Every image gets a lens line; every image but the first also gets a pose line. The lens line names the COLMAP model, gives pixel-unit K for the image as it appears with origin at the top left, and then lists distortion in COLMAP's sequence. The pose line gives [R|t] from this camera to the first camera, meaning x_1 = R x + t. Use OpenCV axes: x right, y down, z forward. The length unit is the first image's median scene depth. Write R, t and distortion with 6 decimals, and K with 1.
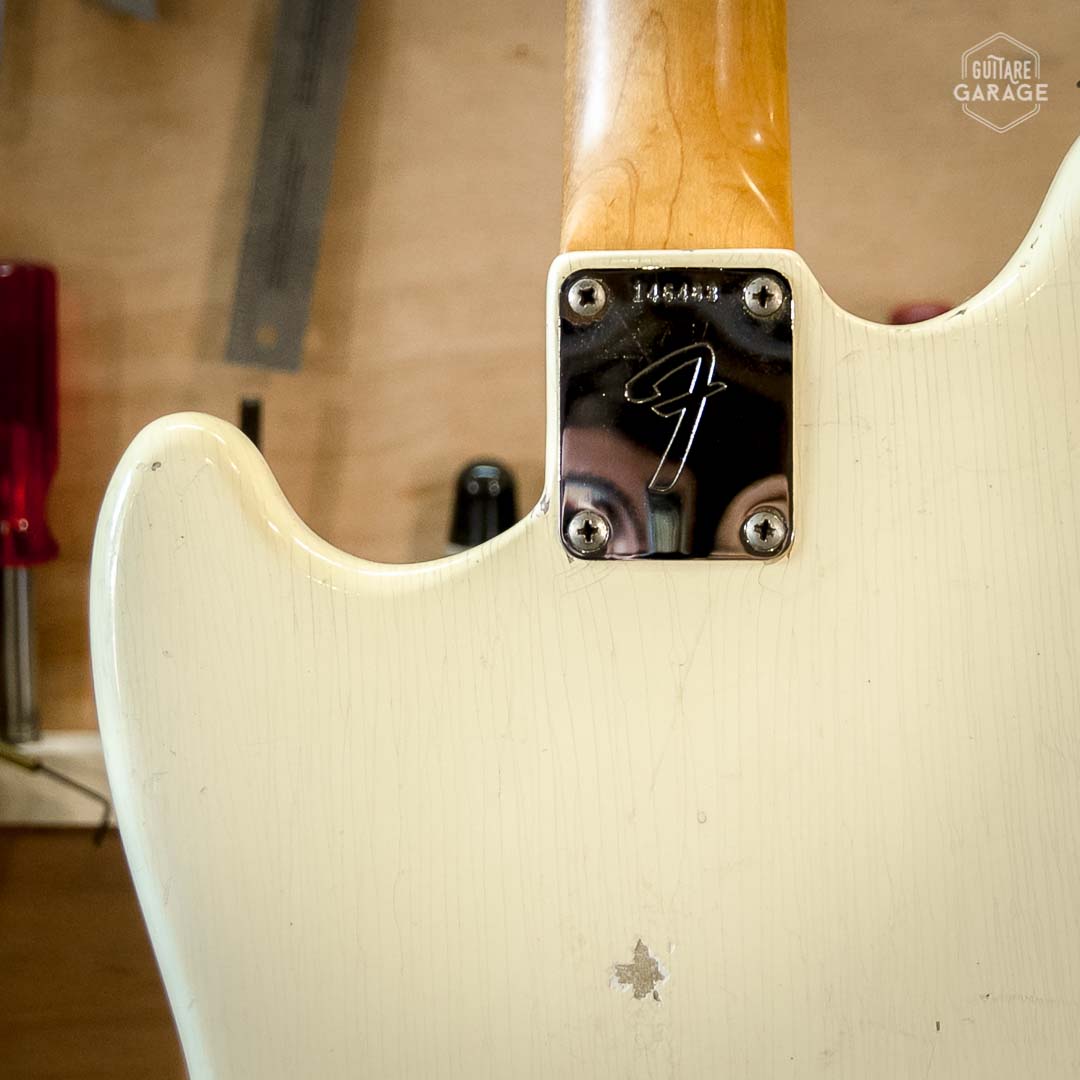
lens RADIAL K [[3861.8, 0, 540.9], [0, 3861.8, 530.9], [0, 0, 1]] dist [0.030360, 0.000000]
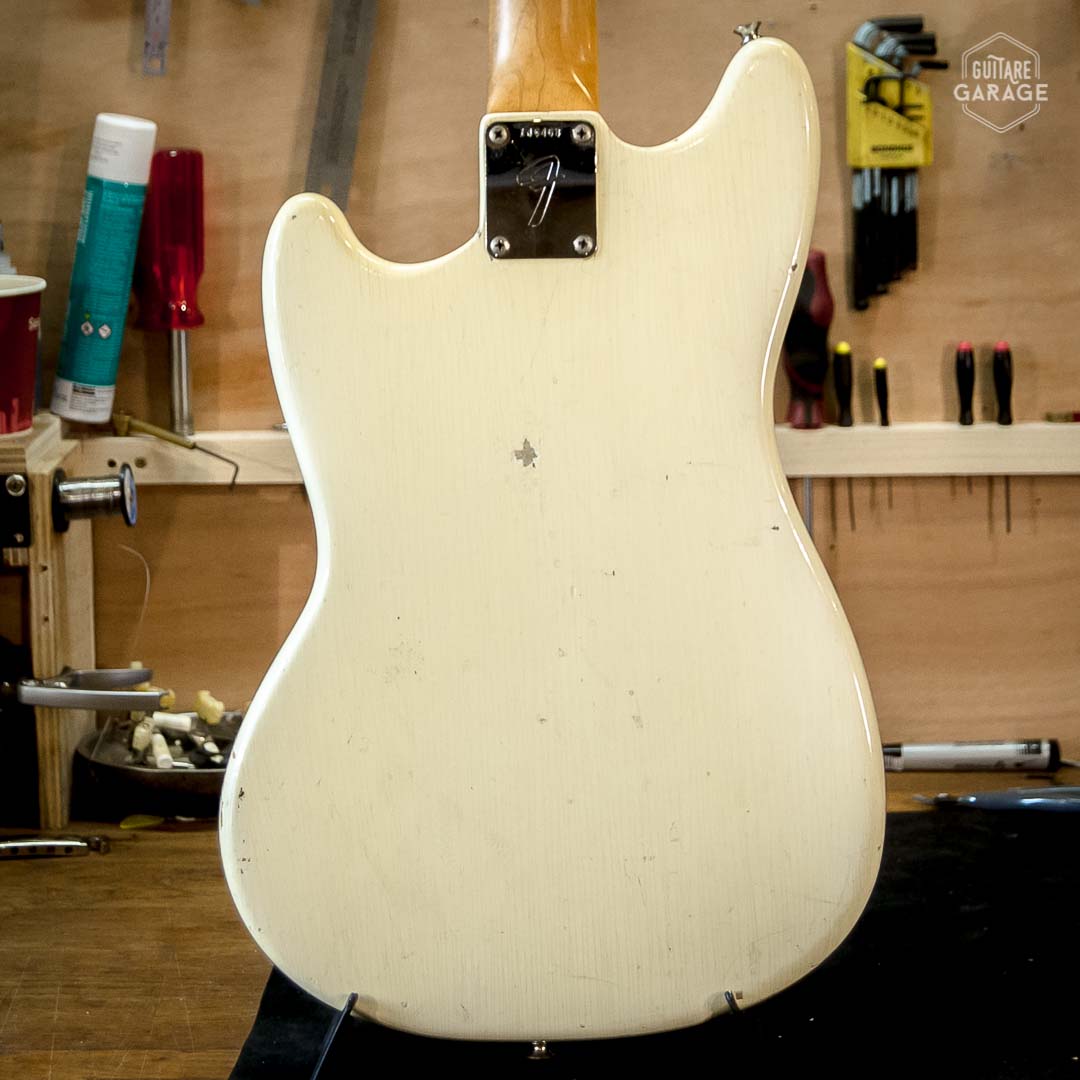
lens RADIAL K [[3861.8, 0, 538.0], [0, 3861.8, 547.4], [0, 0, 1]] dist [0.030360, 0.000000]
pose [[0.999964, -0.008377, 0.001168, 0.028216], [0.008367, 0.999931, 0.008253, 0.142915], [-0.001237, -0.008243, 0.999965, -1.076192]]
